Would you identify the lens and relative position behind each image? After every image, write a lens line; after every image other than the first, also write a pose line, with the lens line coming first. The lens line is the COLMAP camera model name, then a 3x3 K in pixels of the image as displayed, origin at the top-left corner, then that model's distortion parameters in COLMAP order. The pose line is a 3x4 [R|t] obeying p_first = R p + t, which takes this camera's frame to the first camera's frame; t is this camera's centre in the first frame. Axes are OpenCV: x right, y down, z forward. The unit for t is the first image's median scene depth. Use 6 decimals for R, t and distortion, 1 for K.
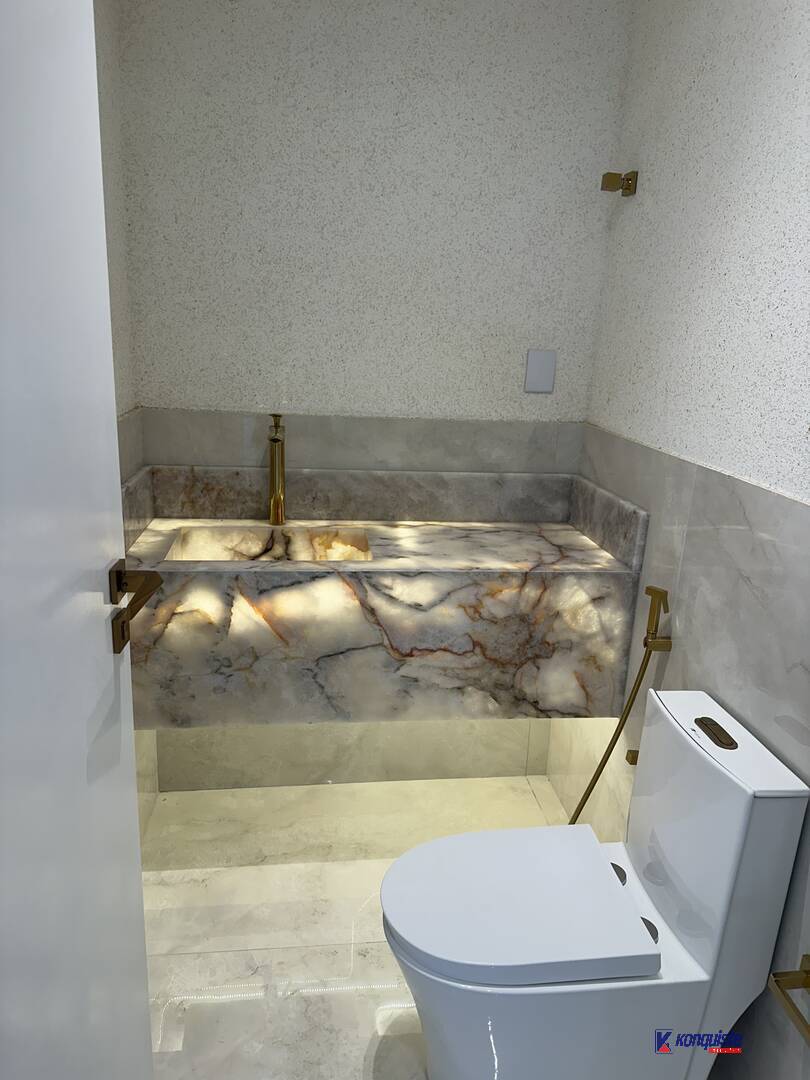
lens RADIAL K [[749.3, 0, 409.3], [0, 749.3, 562.2], [0, 0, 1]] dist [0.004148, -0.030076]
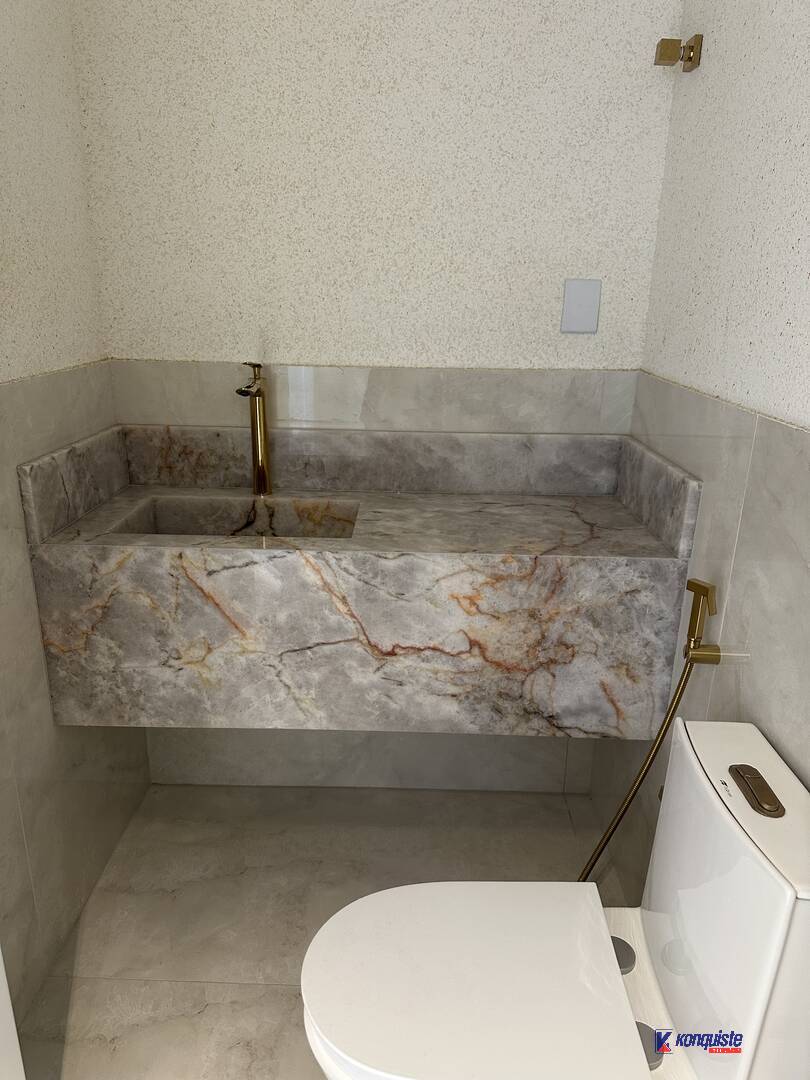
lens RADIAL K [[749.3, 0, 402.8], [0, 749.3, 563.5], [0, 0, 1]] dist [0.004148, -0.030076]
pose [[0.987961, 0.024362, -0.152773, 0.127689], [-0.018618, 0.999069, 0.038916, -0.006922], [0.153579, -0.035603, 0.987495, 0.179436]]
